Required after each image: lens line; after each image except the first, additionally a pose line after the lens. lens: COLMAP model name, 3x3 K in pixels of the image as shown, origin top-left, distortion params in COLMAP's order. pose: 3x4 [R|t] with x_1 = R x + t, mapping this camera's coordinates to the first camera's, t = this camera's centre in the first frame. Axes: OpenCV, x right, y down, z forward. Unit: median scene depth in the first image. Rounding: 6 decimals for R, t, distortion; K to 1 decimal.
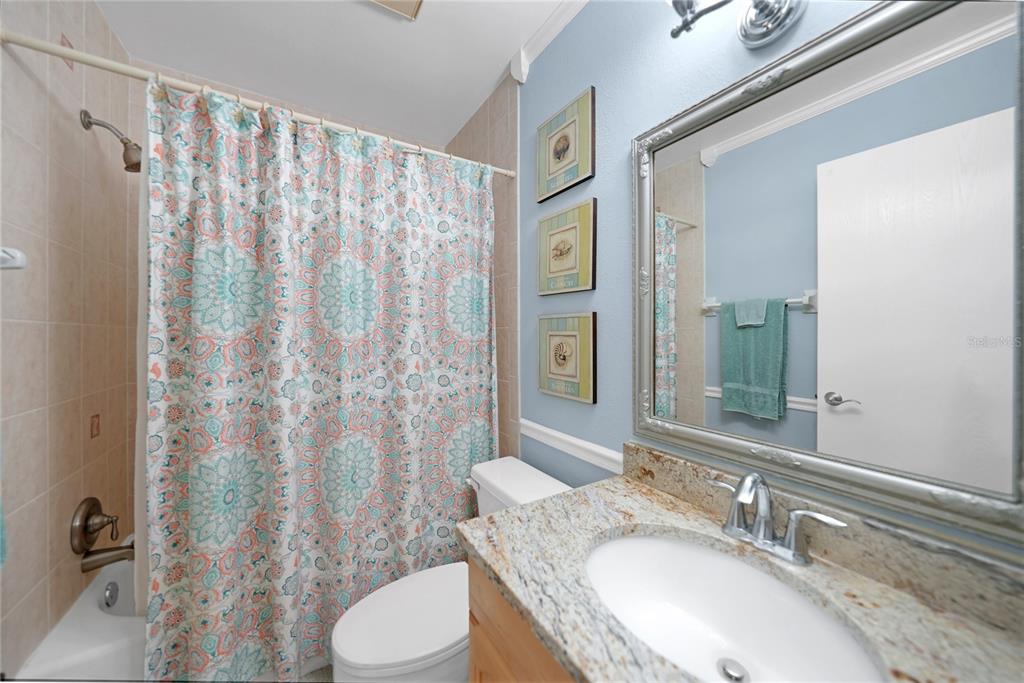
lens RADIAL K [[355.8, 0, 511.7], [0, 355.8, 333.7], [0, 0, 1]] dist [-0.007808, 0.001535]
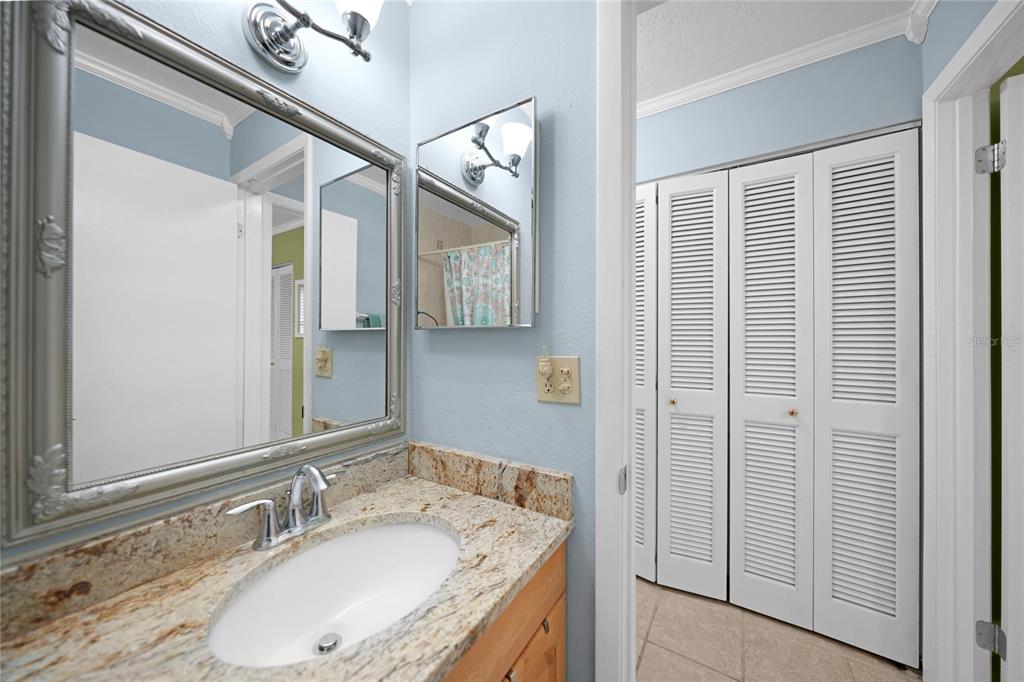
lens RADIAL K [[355.8, 0, 511.5], [0, 355.8, 338.1], [0, 0, 1]] dist [-0.007808, 0.001535]
pose [[-0.418367, -0.001068, 0.908277, -0.557769], [0.002912, 0.999993, 0.002517, -0.005704], [-0.908273, 0.003698, -0.418361, 0.831510]]
